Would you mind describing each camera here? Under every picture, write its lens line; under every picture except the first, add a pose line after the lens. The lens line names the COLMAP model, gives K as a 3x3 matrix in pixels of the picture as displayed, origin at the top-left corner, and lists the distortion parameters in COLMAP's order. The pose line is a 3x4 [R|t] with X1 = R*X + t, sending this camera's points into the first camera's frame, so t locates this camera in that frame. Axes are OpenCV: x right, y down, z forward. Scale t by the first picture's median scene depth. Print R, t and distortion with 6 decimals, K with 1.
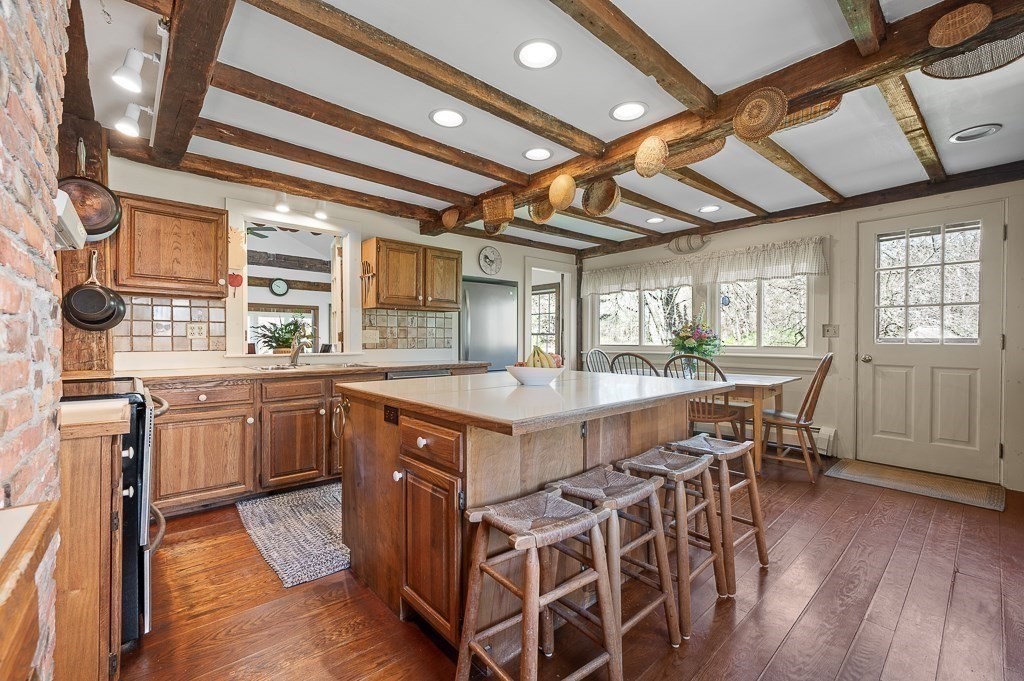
lens RADIAL K [[431.8, 0, 509.0], [0, 431.8, 340.3], [0, 0, 1]] dist [-0.000374, -0.000010]
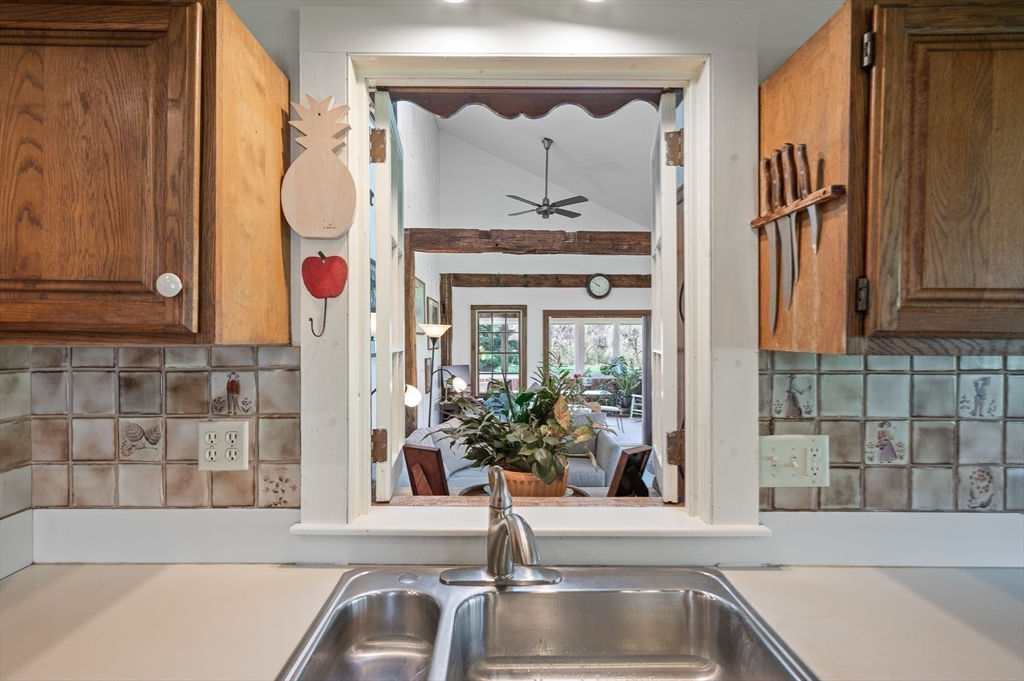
lens RADIAL K [[480.9, 0, 510.9], [0, 480.9, 340.6], [0, 0, 1]] dist [-0.000970, -0.000059]
pose [[0.751373, 0.002997, -0.659871, -0.263822], [-0.001460, 0.999995, 0.002880, -0.079343], [0.659876, -0.001201, 0.751374, 0.693348]]
